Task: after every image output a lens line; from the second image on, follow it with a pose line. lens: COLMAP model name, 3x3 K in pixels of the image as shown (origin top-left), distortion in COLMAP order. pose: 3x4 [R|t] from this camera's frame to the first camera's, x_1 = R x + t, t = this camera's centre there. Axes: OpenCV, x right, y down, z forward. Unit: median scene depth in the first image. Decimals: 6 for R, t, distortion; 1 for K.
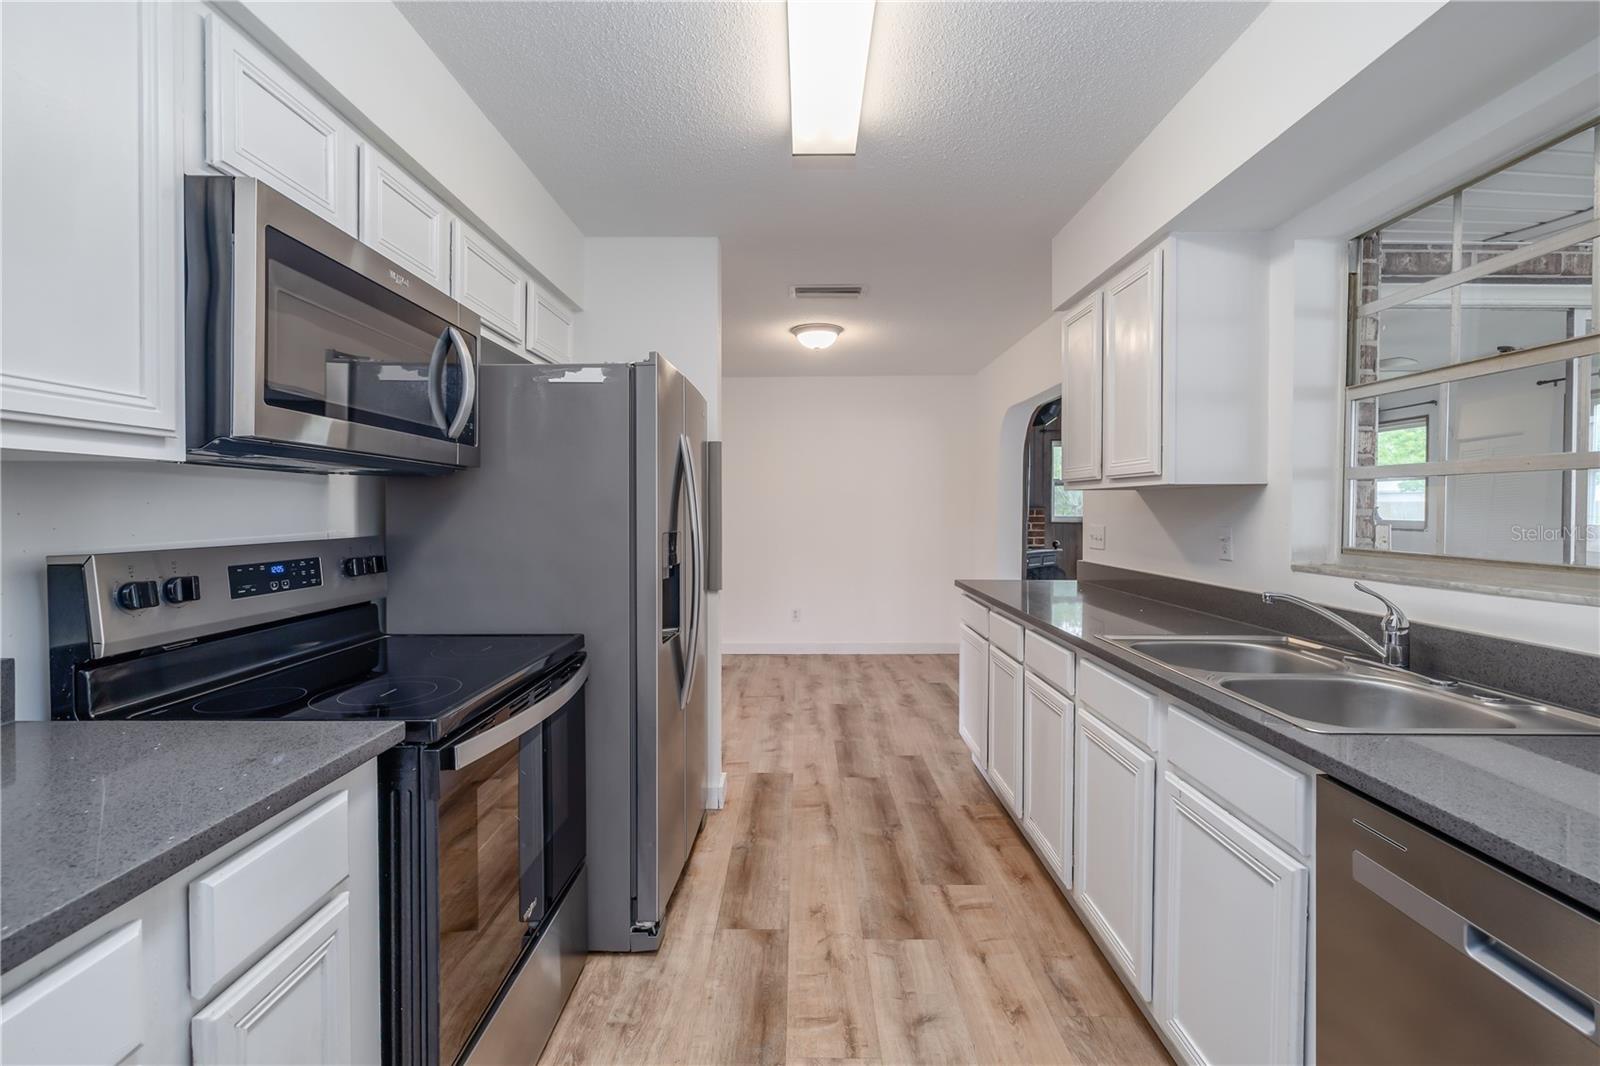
lens RADIAL K [[679.4, 0, 785.8], [0, 679.4, 490.3], [0, 0, 1]] dist [0.005742, -0.001104]
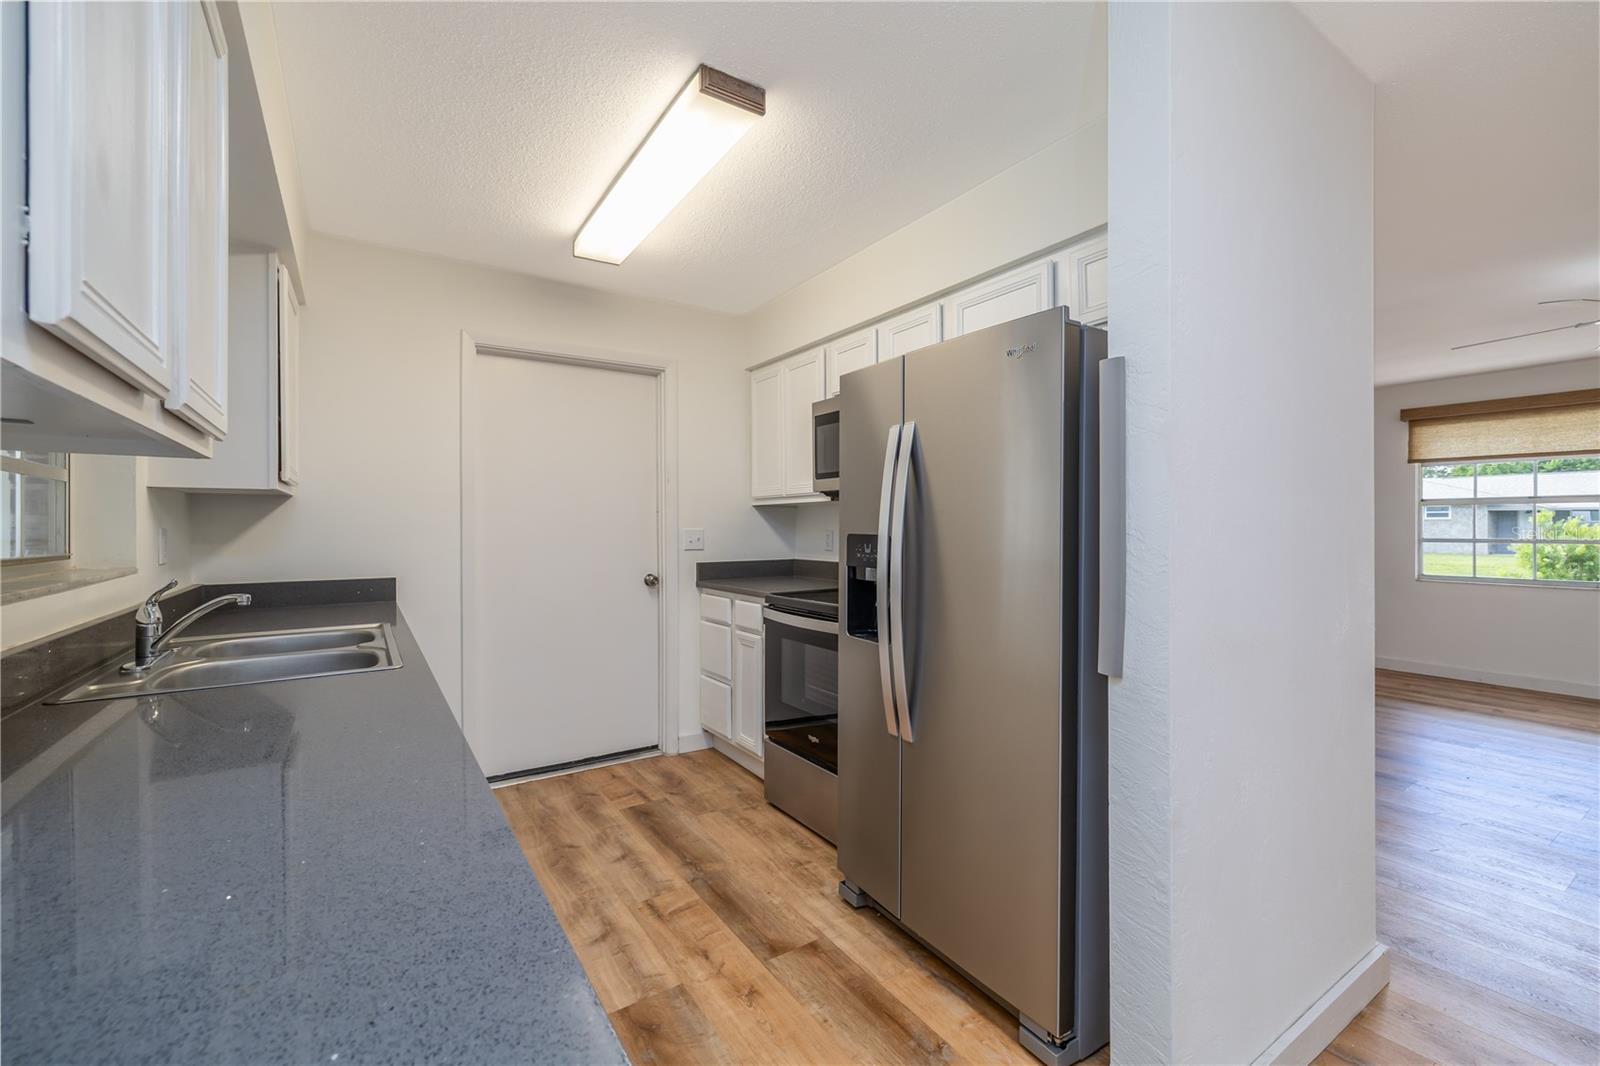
lens RADIAL K [[679.4, 0, 796.3], [0, 679.4, 531.3], [0, 0, 1]] dist [0.005742, -0.001104]
pose [[-0.826772, 0.007288, -0.562491, 0.482766], [0.019818, 0.999673, -0.016177, 0.075140], [0.562189, -0.024522, -0.826645, 1.811707]]
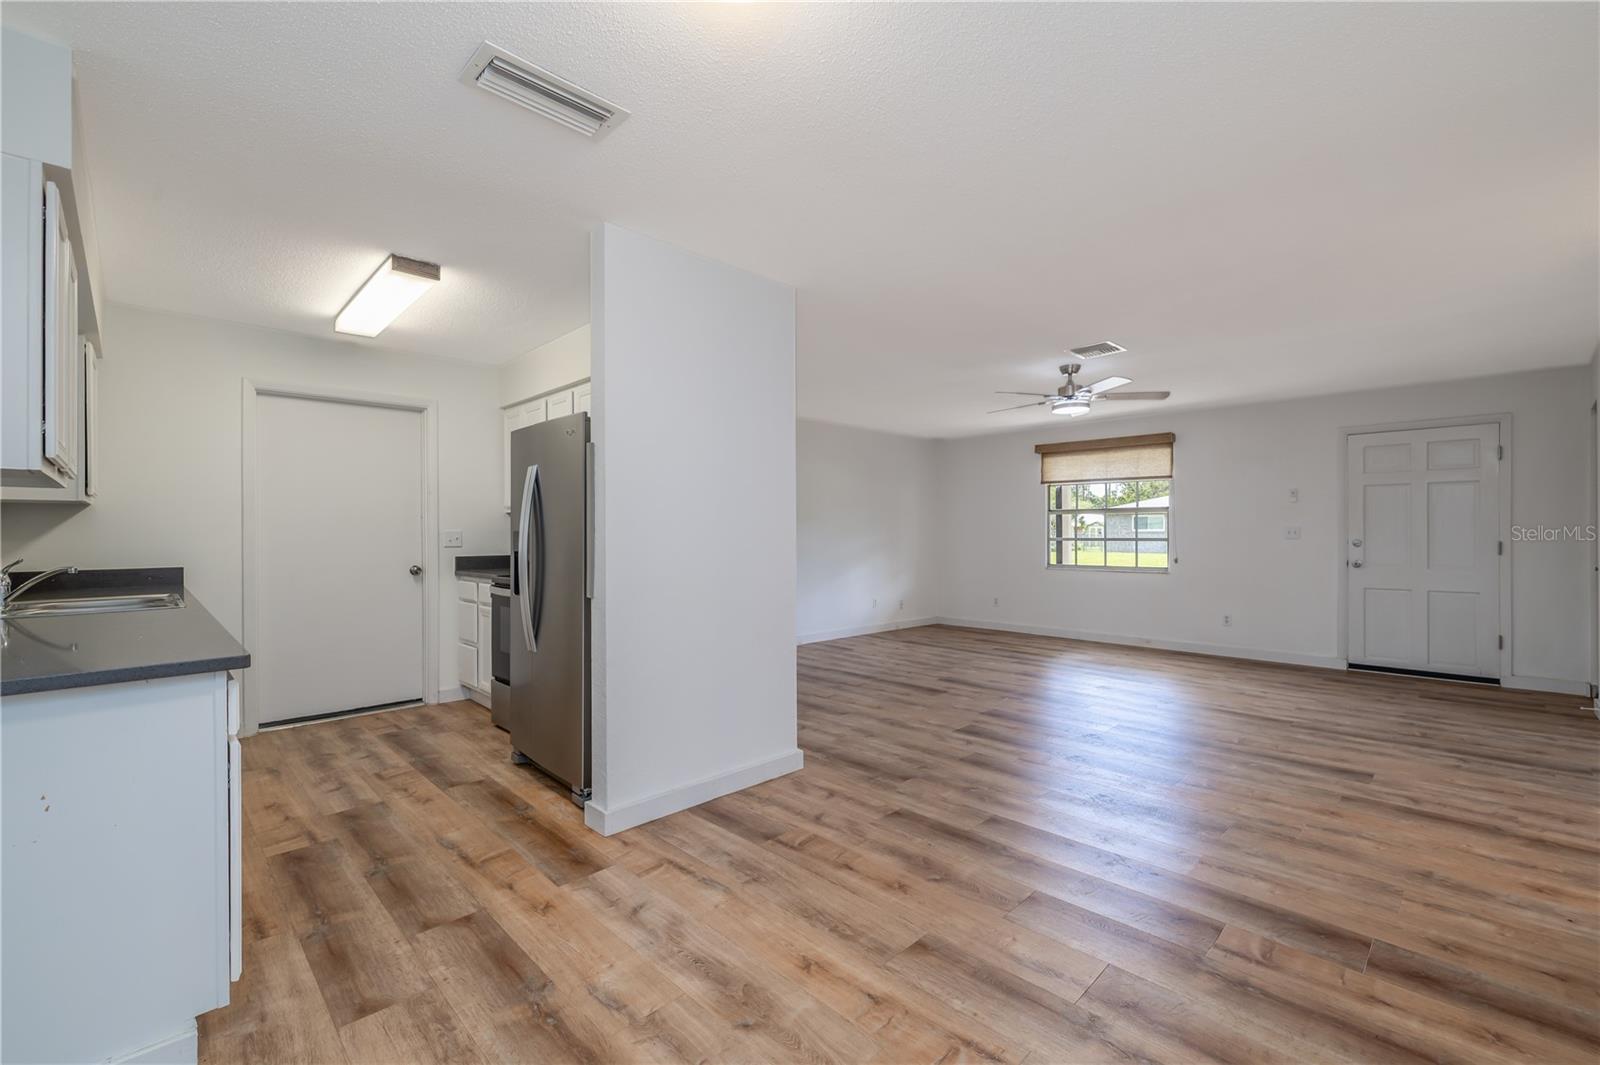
lens RADIAL K [[679.4, 0, 807.0], [0, 679.4, 535.2], [0, 0, 1]] dist [0.005742, -0.001104]
pose [[-0.695296, 0.007326, -0.718686, 0.529856], [0.025934, 0.999553, -0.014901, 0.116884], [0.718256, -0.028999, -0.695175, 2.681568]]
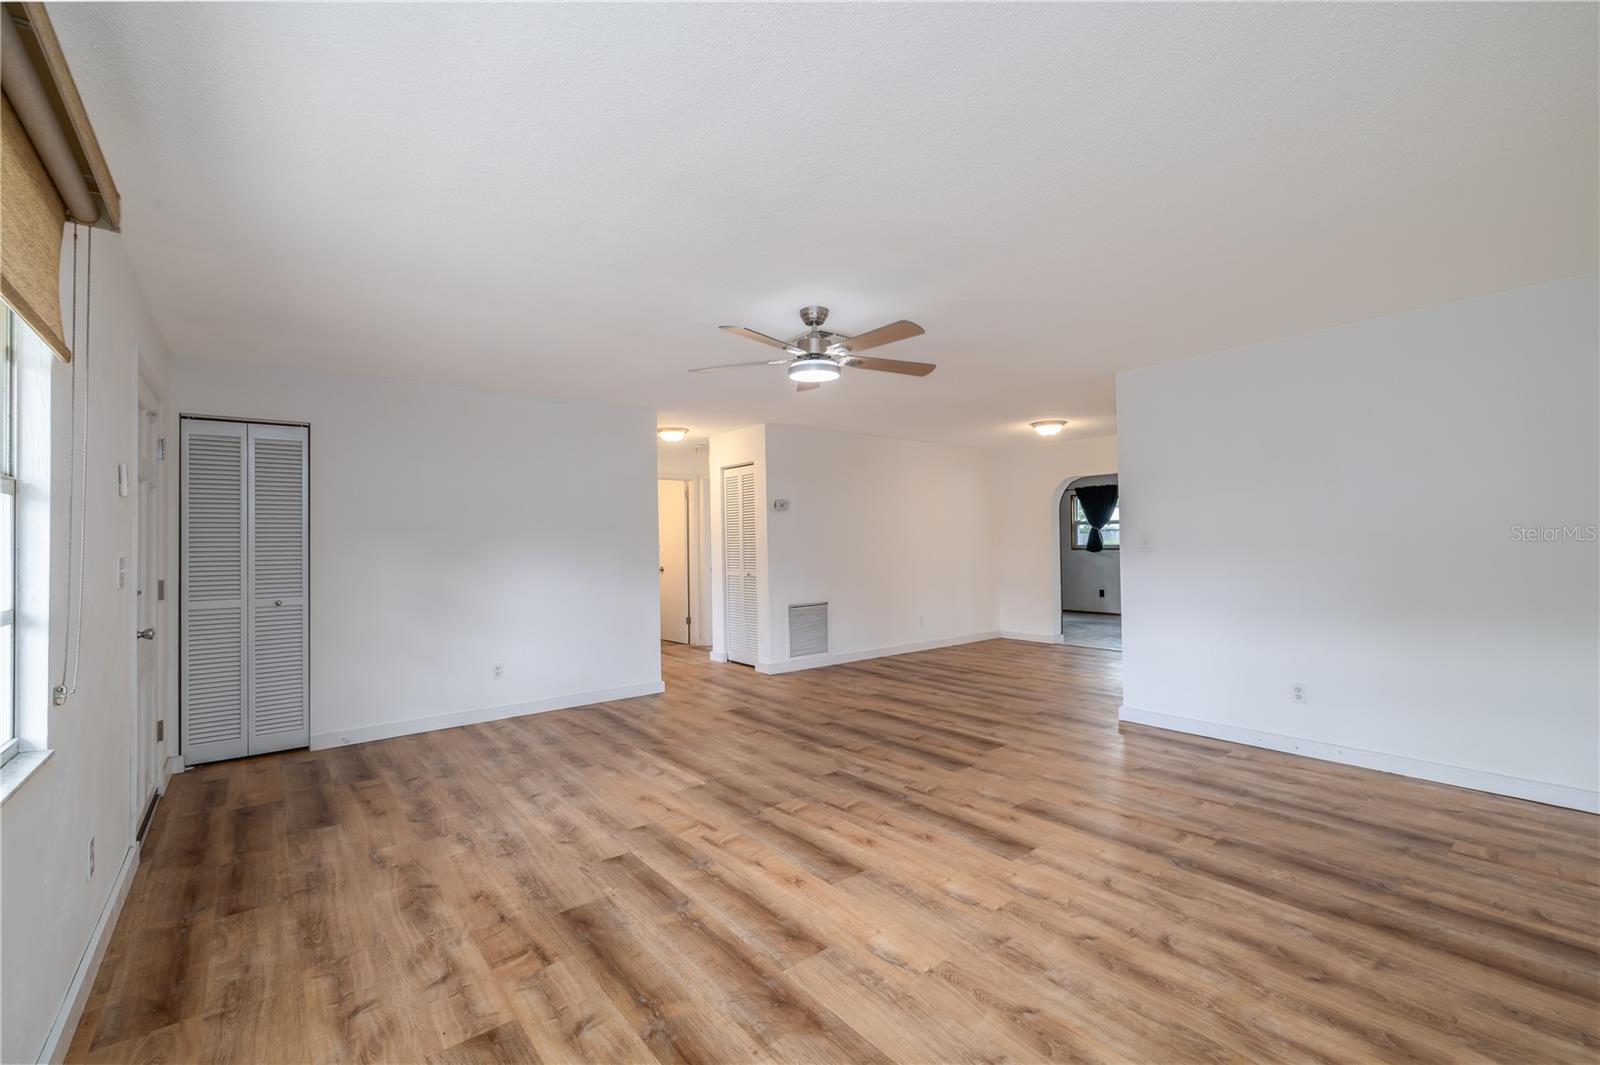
lens RADIAL K [[679.4, 0, 780.0], [0, 679.4, 521.6], [0, 0, 1]] dist [0.005742, -0.001104]
pose [[0.775412, 0.013150, 0.631319, -3.007854], [-0.006900, 0.999900, -0.012353, 0.031157], [-0.631418, 0.005222, 0.775425, 0.437616]]
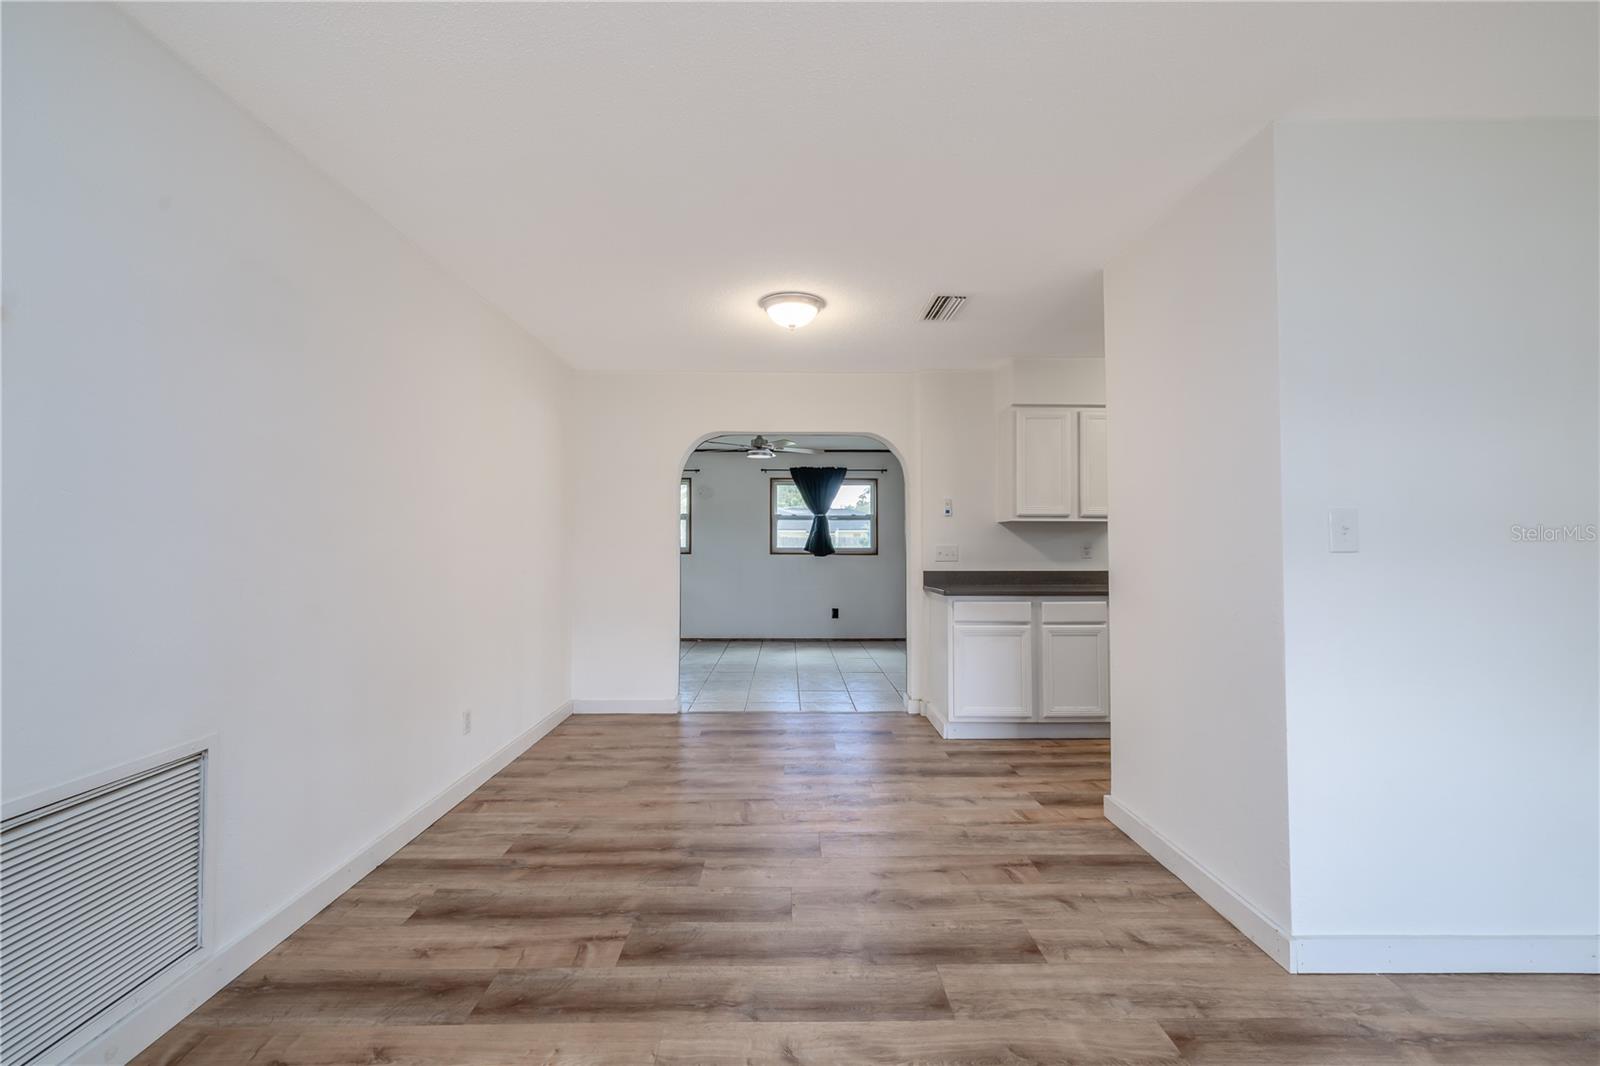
lens RADIAL K [[679.4, 0, 787.9], [0, 679.4, 533.3], [0, 0, 1]] dist [0.005742, -0.001104]
pose [[-0.025050, 0.022005, 0.999444, -1.568173], [-0.027705, 0.999358, -0.022697, 0.113071], [-0.999302, -0.028258, -0.024424, 2.214445]]
